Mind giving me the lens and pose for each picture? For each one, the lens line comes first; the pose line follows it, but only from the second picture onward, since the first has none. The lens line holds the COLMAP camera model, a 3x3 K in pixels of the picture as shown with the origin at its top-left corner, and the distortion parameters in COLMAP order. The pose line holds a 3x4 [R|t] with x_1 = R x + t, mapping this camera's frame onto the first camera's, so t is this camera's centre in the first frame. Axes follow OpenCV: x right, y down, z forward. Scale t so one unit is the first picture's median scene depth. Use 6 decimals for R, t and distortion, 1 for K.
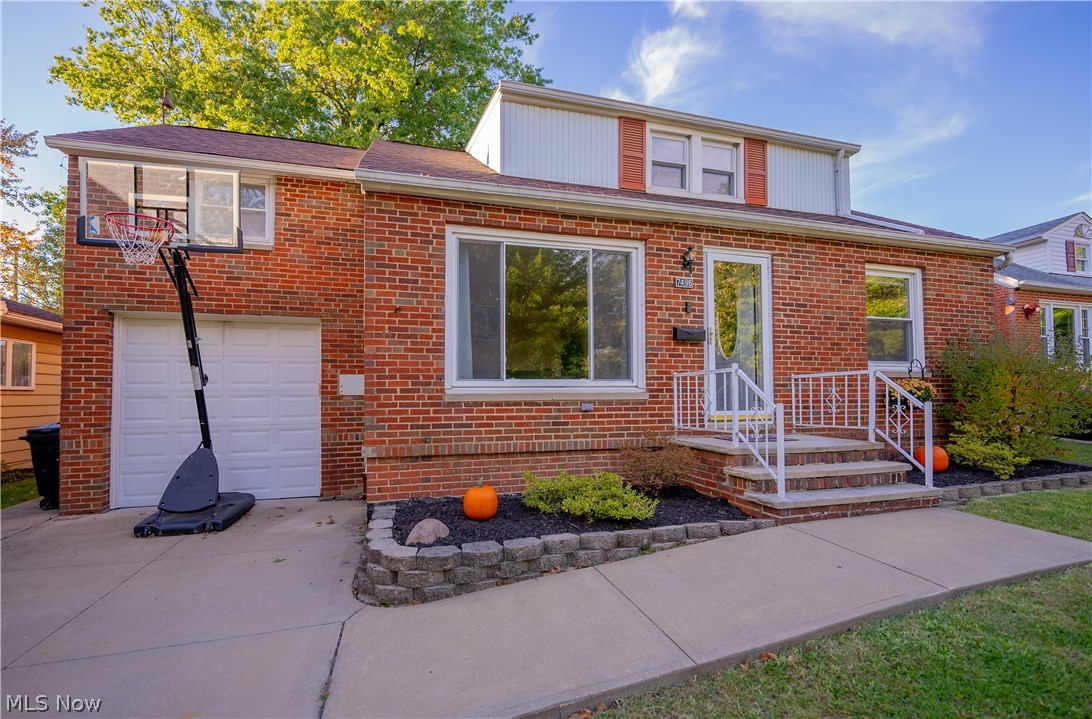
lens RADIAL K [[440.8, 0, 544.9], [0, 440.8, 355.5], [0, 0, 1]] dist [-0.003252, -0.001365]
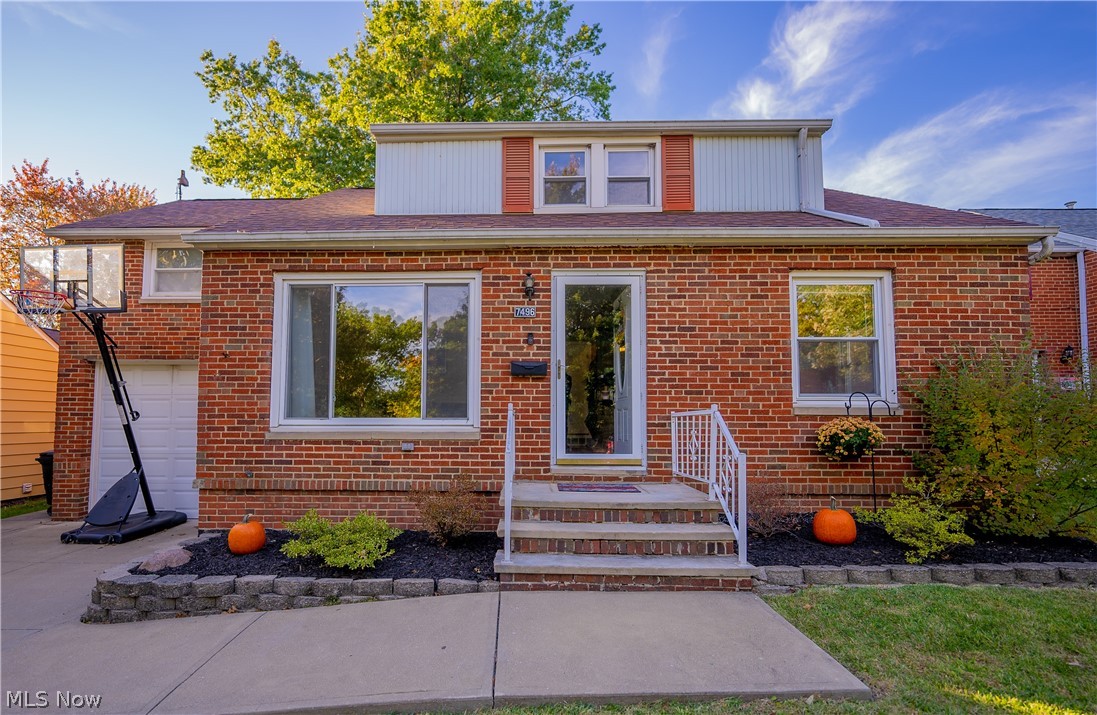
lens RADIAL K [[464.1, 0, 550.9], [0, 464.1, 368.3], [0, 0, 1]] dist [-0.003106, -0.001853]
pose [[0.960406, -0.021830, -0.277748, 0.667801], [0.015852, 0.999592, -0.023751, -0.026052], [0.278154, 0.018407, 0.960360, 0.098467]]
